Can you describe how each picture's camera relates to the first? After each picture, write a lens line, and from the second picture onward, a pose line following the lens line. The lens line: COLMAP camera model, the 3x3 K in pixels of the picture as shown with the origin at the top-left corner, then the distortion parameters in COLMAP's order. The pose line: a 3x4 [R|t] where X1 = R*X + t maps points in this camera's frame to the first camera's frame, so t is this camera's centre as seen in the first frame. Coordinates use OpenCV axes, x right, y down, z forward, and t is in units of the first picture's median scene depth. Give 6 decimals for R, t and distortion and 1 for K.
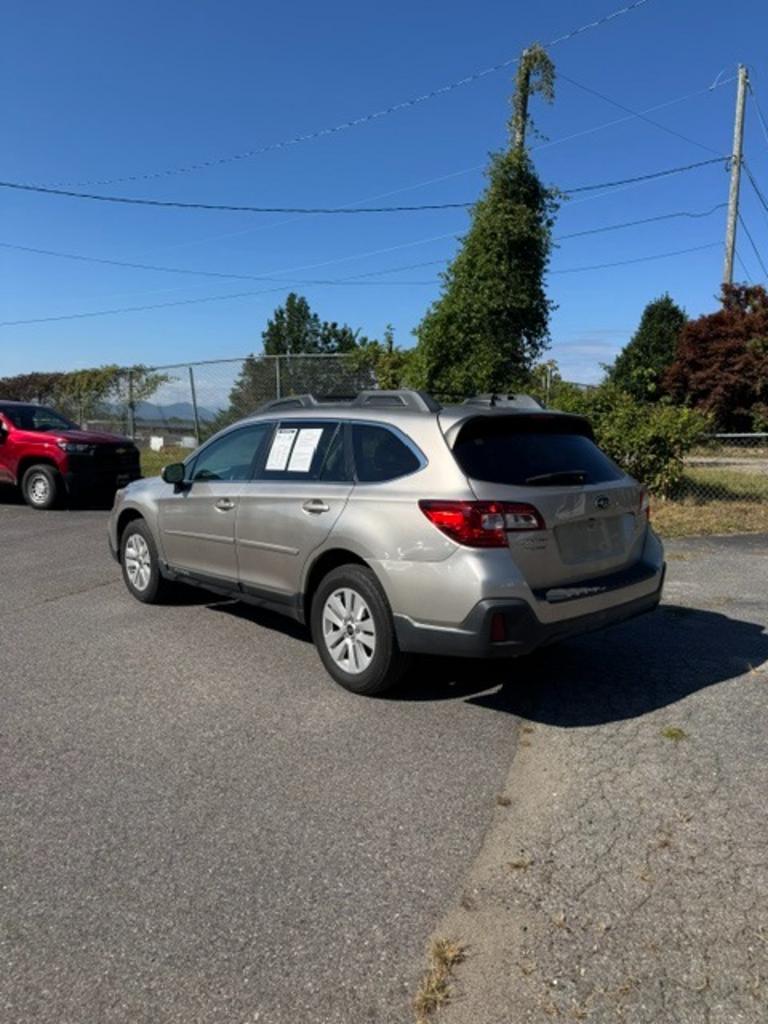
lens RADIAL K [[728.9, 0, 387.8], [0, 728.9, 503.4], [0, 0, 1]] dist [0.014130, -0.019408]
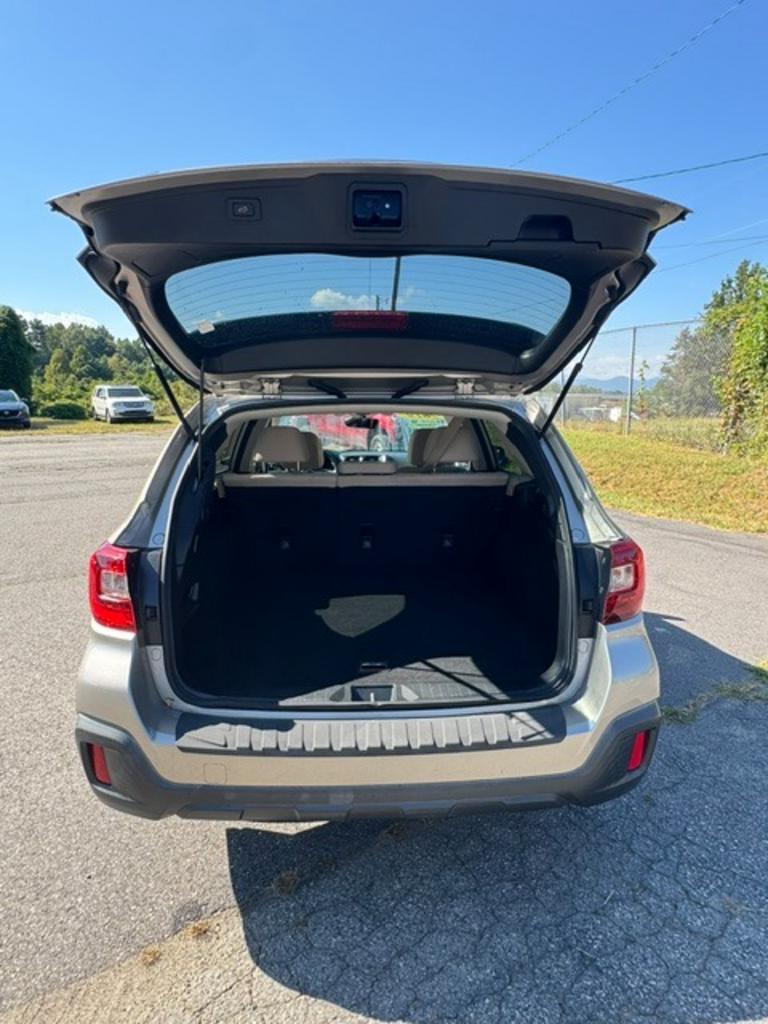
lens RADIAL K [[615.5, 0, 391.7], [0, 615.5, 511.0], [0, 0, 1]] dist [-0.020350, 0.011902]
pose [[0.776574, 0.093298, -0.623080, 0.098813], [-0.046553, 0.994768, 0.090933, -0.014398], [0.628304, -0.041610, 0.776854, 0.123536]]
